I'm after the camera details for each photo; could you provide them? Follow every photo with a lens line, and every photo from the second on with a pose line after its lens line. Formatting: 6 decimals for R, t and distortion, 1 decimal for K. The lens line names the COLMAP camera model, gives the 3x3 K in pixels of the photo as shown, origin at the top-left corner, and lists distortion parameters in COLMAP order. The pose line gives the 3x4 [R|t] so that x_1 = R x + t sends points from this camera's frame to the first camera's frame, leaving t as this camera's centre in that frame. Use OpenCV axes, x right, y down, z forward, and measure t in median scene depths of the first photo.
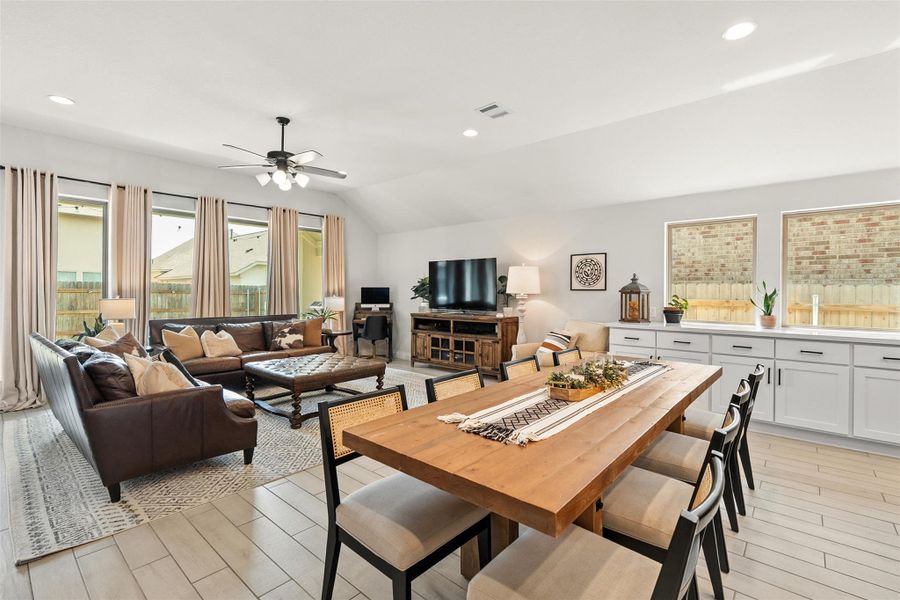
lens RADIAL K [[410.1, 0, 449.8], [0, 410.1, 294.4], [0, 0, 1]] dist [0.001659, 0.000215]
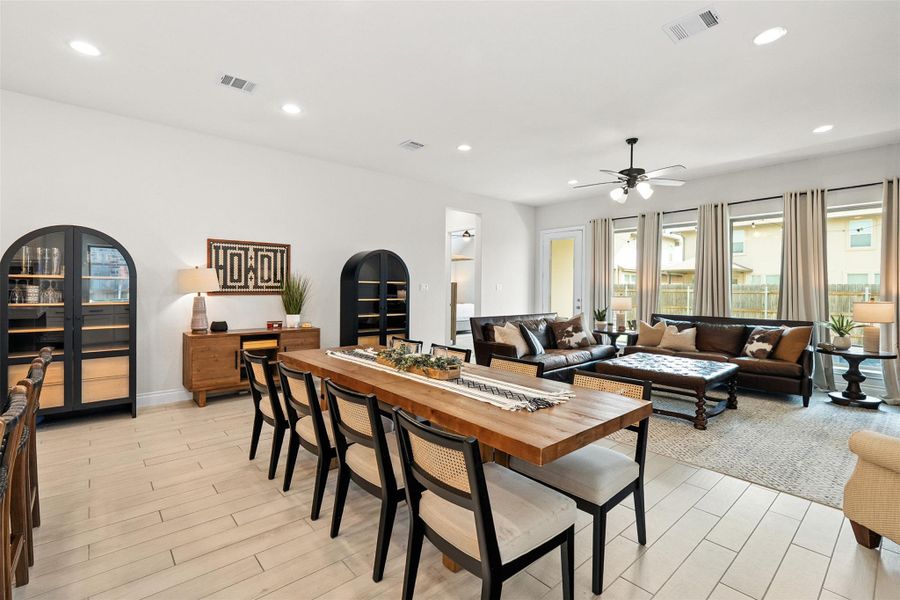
lens RADIAL K [[410.1, 0, 449.8], [0, 410.1, 294.4], [0, 0, 1]] dist [0.001659, 0.000215]
pose [[-0.128137, 0.006512, -0.991735, 0.562149], [-0.012764, 0.999885, 0.008214, -0.001712], [0.991674, 0.013711, -0.128039, 0.466858]]
